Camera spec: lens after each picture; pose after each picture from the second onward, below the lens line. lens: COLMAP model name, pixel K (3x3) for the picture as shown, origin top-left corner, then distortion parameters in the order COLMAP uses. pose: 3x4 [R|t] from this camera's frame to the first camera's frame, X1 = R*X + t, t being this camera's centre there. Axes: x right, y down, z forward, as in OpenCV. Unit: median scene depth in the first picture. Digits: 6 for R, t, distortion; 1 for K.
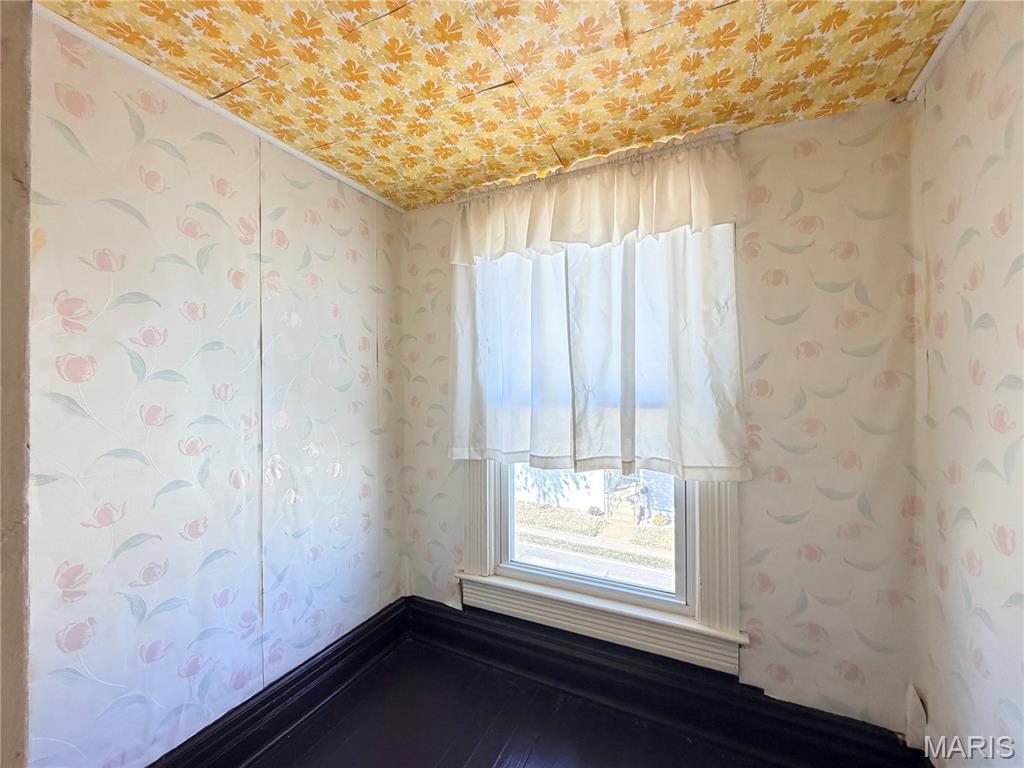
lens RADIAL K [[408.4, 0, 505.9], [0, 408.4, 381.7], [0, 0, 1]] dist [0.006539, -0.000941]
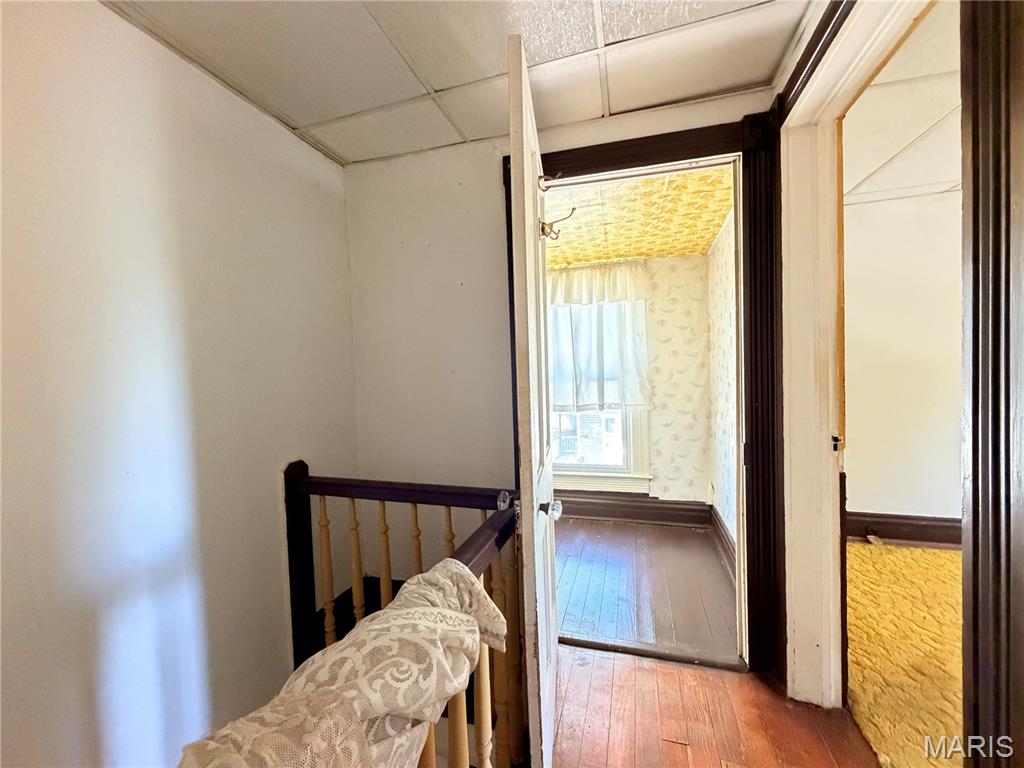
lens RADIAL K [[408.4, 0, 509.9], [0, 408.4, 380.8], [0, 0, 1]] dist [0.006539, -0.000941]
pose [[0.985065, -0.032023, 0.169178, -0.600126], [0.026021, 0.998955, 0.037572, -0.033643], [-0.170204, -0.032609, 0.984869, -1.162306]]
